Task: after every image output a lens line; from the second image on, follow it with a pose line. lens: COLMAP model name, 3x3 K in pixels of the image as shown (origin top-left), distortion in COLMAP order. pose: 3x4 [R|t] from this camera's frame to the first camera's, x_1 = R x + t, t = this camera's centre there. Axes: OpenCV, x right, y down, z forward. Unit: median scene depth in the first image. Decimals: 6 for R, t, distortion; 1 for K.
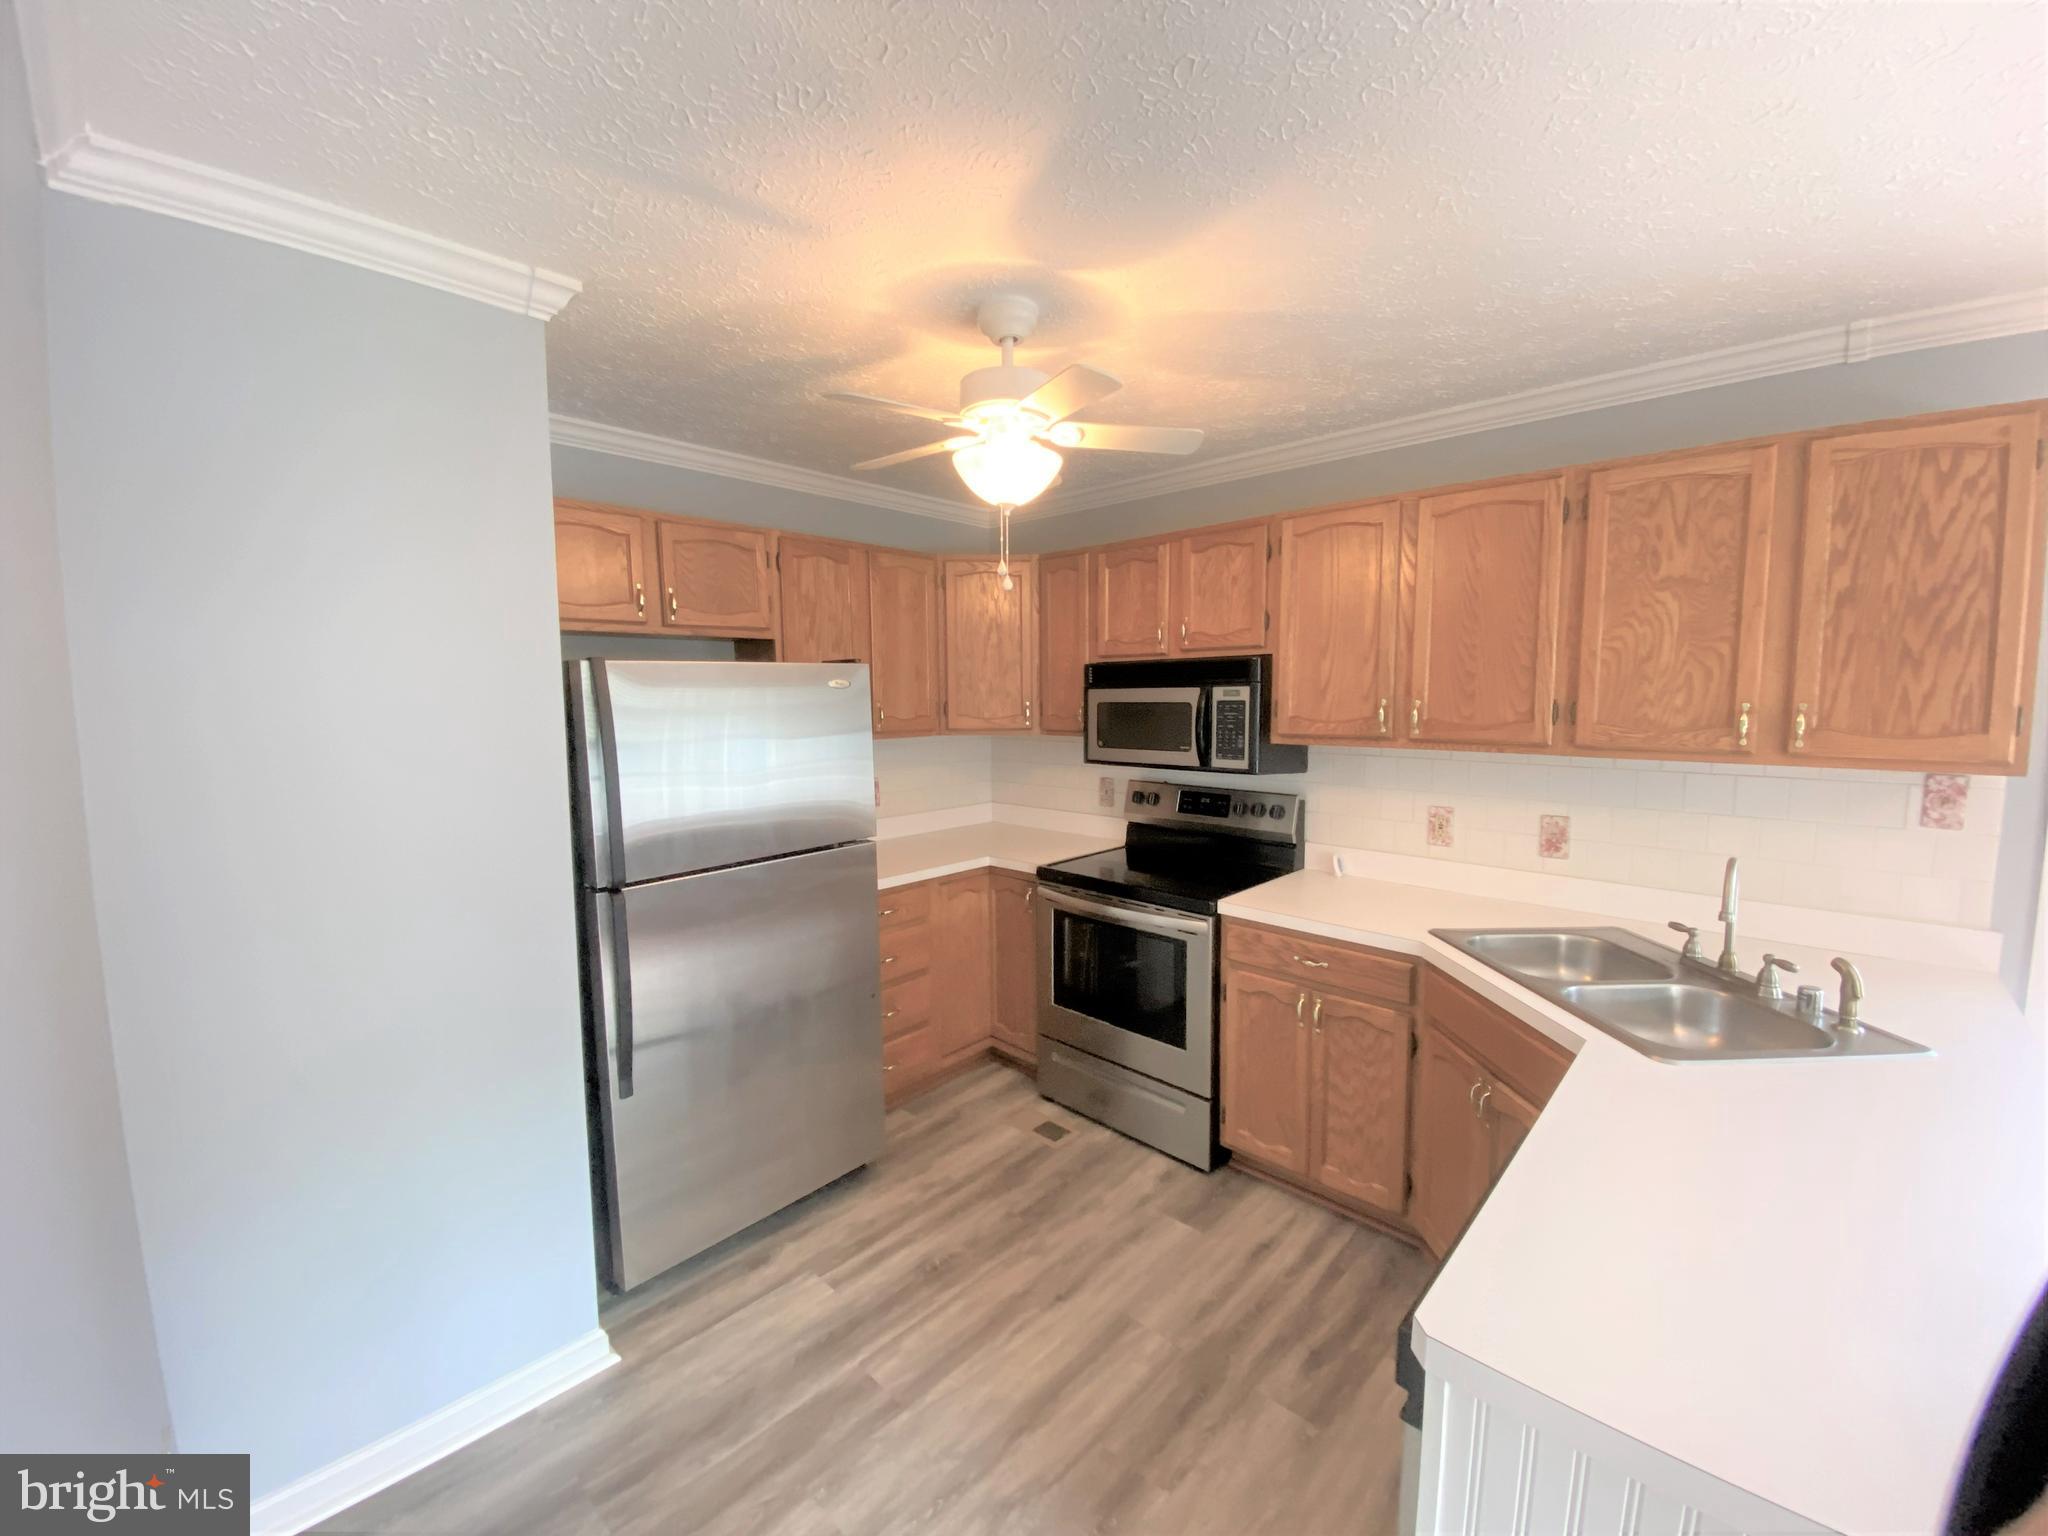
lens RADIAL K [[840.1, 0, 1012.7], [0, 840.1, 769.1], [0, 0, 1]] dist [-0.000790, -0.012522]
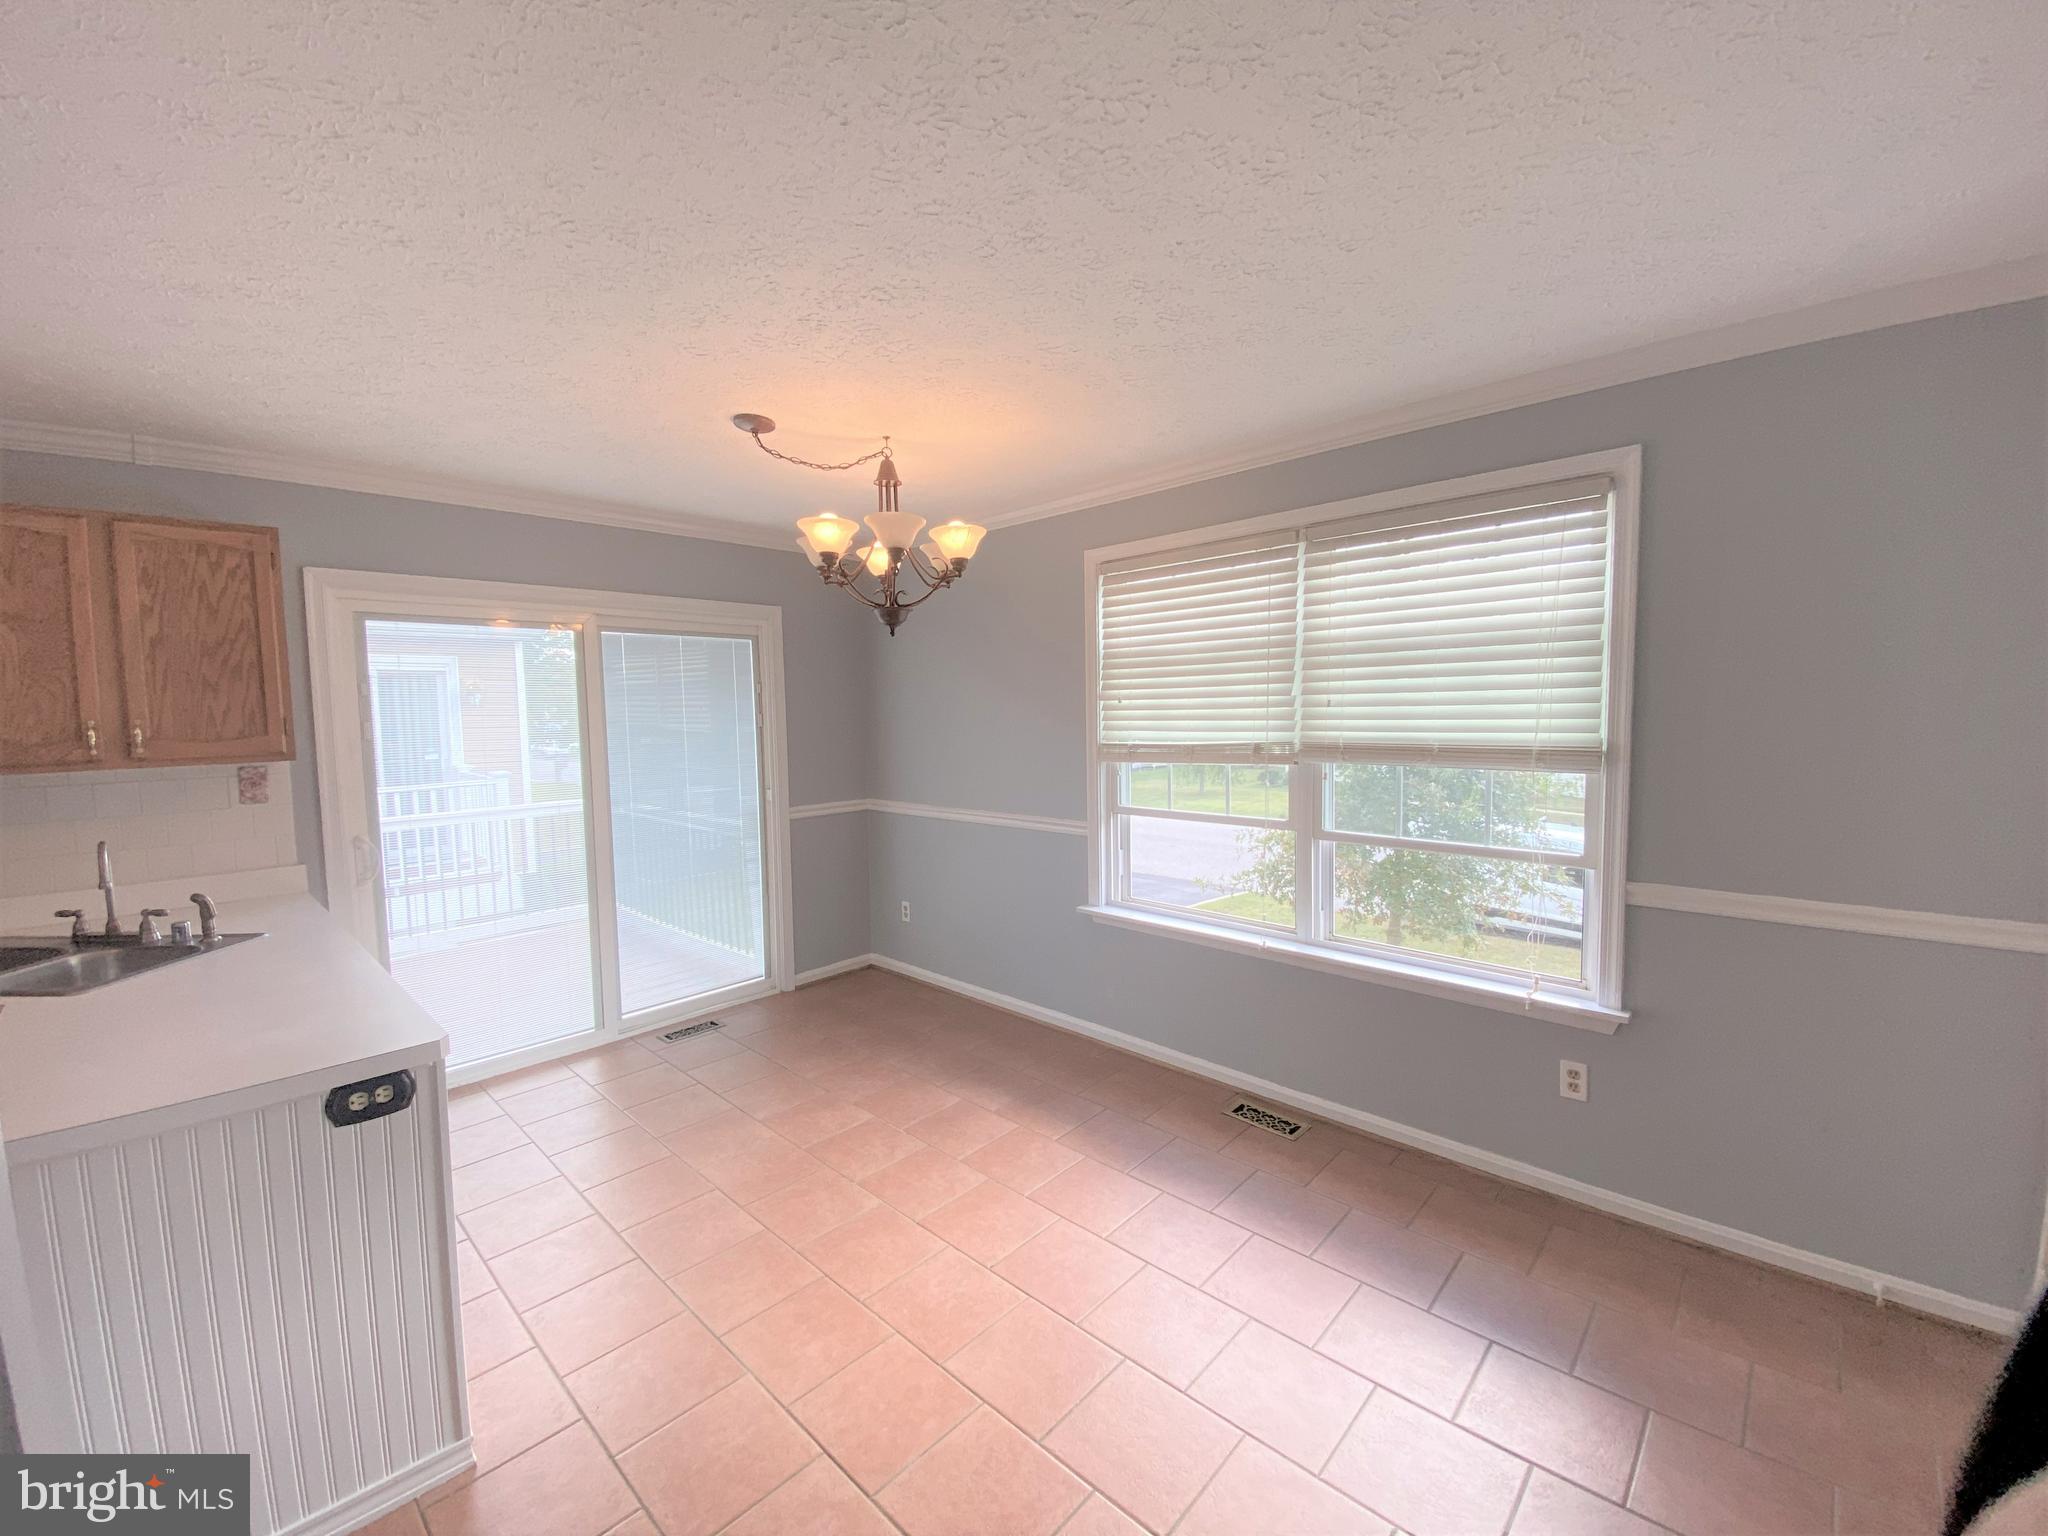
lens RADIAL K [[840.1, 0, 1030.6], [0, 840.1, 770.2], [0, 0, 1]] dist [-0.000790, -0.012522]
pose [[-0.002790, -0.073642, 0.997281, -0.372169], [0.111167, 0.991080, 0.073496, 0.063385], [-0.993798, 0.111070, 0.005421, -0.416368]]
